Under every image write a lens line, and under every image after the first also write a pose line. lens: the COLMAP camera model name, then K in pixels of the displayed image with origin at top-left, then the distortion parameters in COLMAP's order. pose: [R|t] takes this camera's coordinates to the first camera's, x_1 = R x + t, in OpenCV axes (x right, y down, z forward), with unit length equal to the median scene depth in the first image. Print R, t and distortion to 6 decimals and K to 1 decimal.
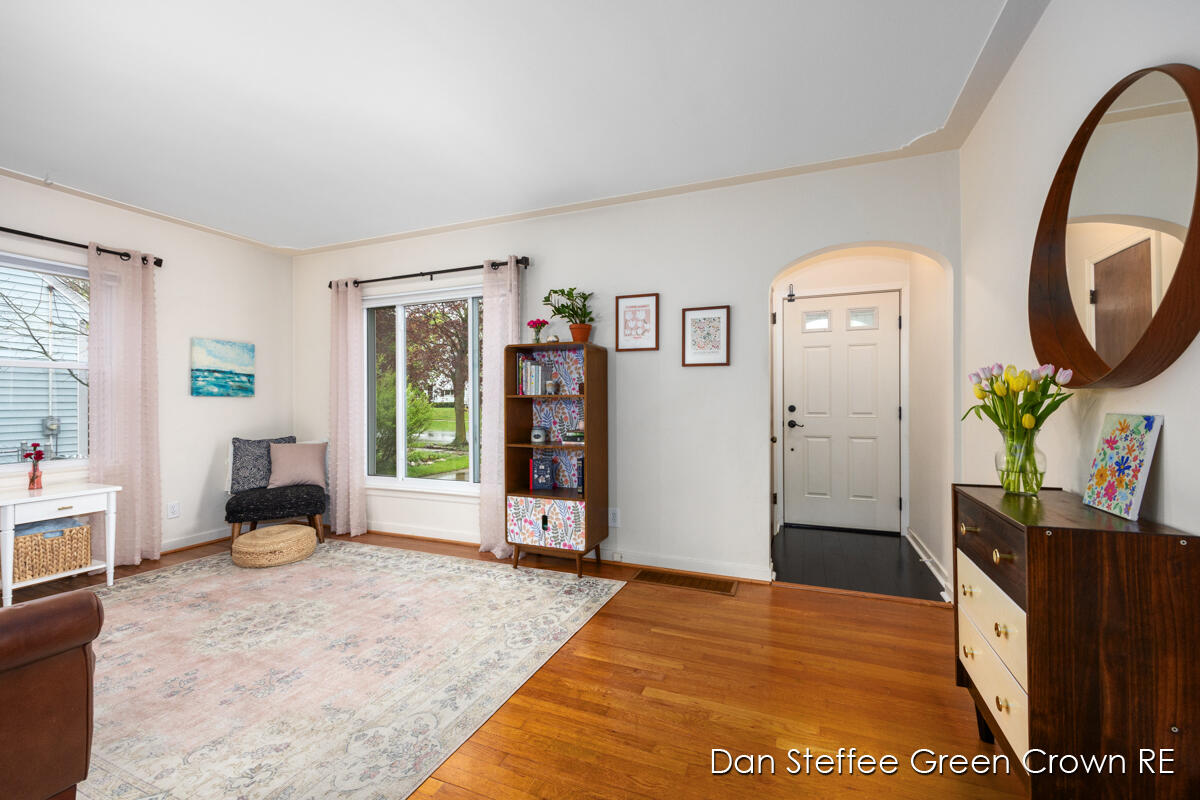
lens RADIAL K [[490.8, 0, 601.0], [0, 490.8, 397.8], [0, 0, 1]] dist [0.001392, -0.000835]
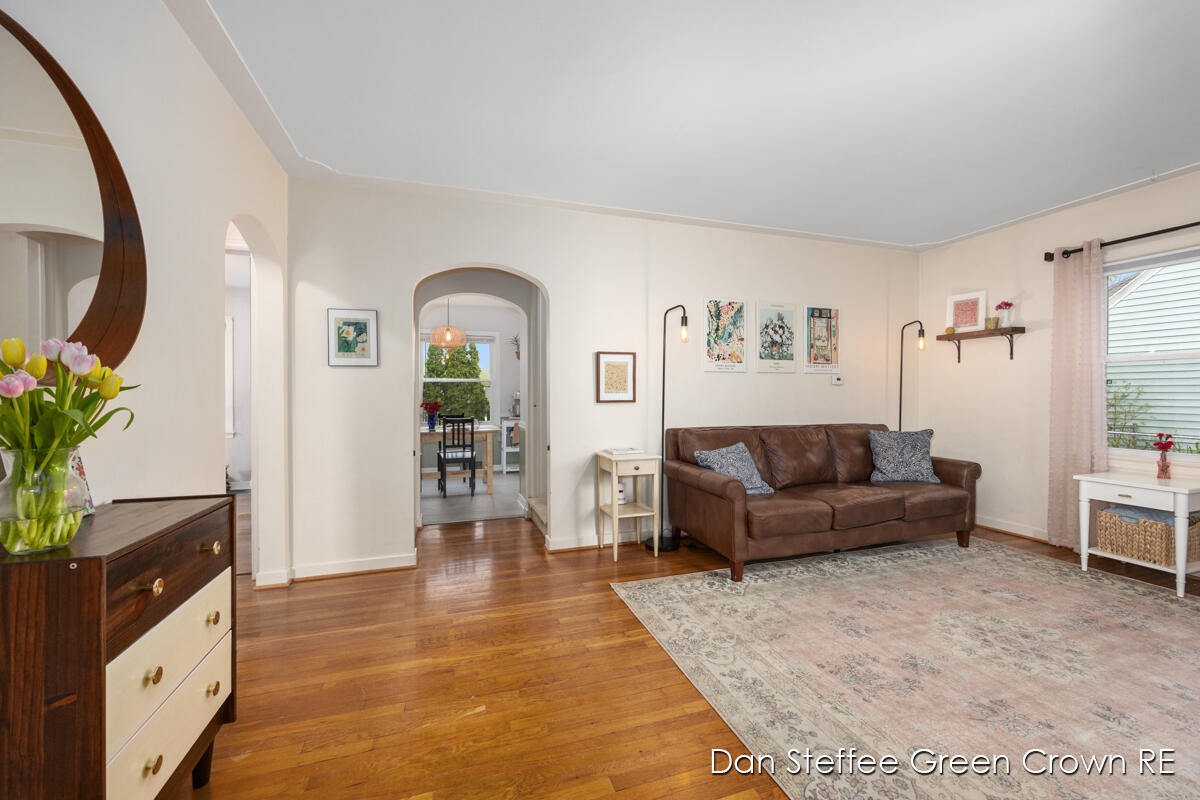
lens RADIAL K [[471.9, 0, 621.1], [0, 471.9, 397.2], [0, 0, 1]] dist [-0.000890, -0.000334]
pose [[-0.729793, 0.008813, -0.683611, 0.314181], [0.011496, 0.999934, 0.000619, 0.002737], [0.683571, -0.007407, -0.729846, 0.861005]]
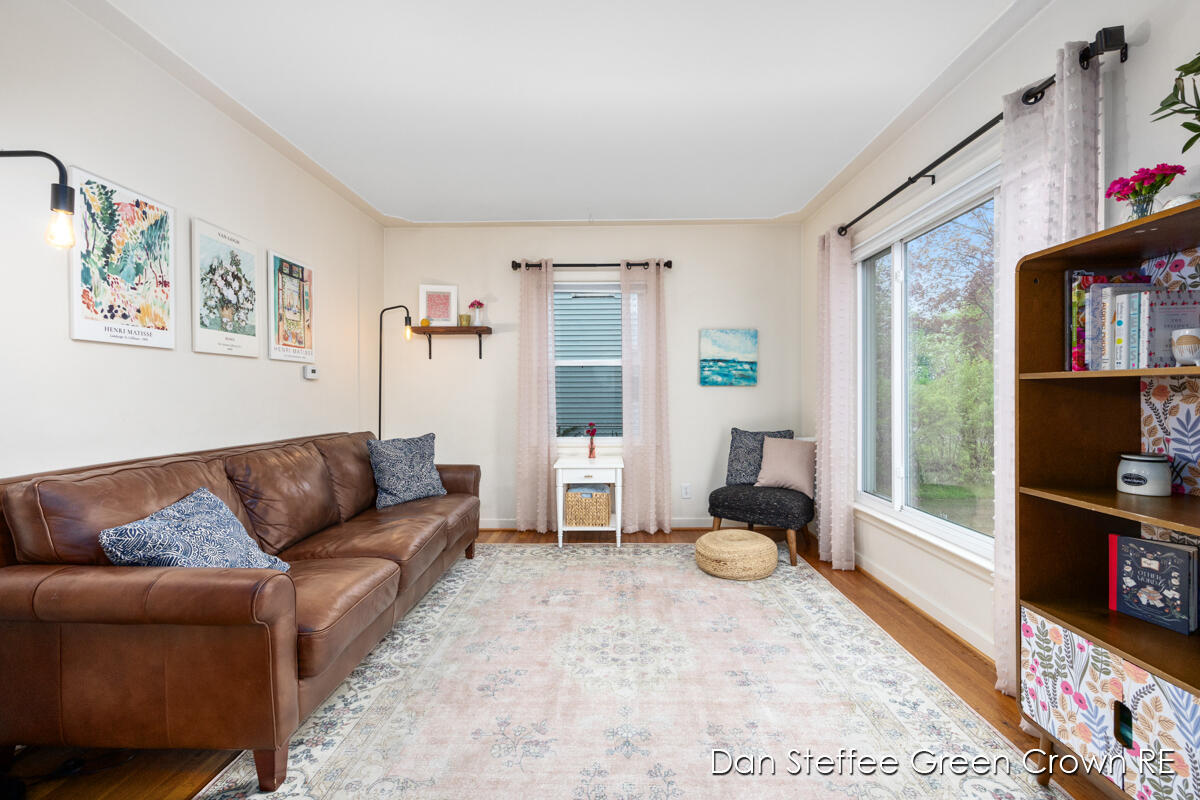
lens RADIAL K [[490.8, 0, 601.0], [0, 490.8, 397.8], [0, 0, 1]] dist [0.001392, -0.000835]
pose [[0.372578, 0.009817, -0.927949, 0.070807], [0.012643, 0.999798, 0.015654, 0.004026], [0.927915, -0.017565, 0.372378, 0.487702]]
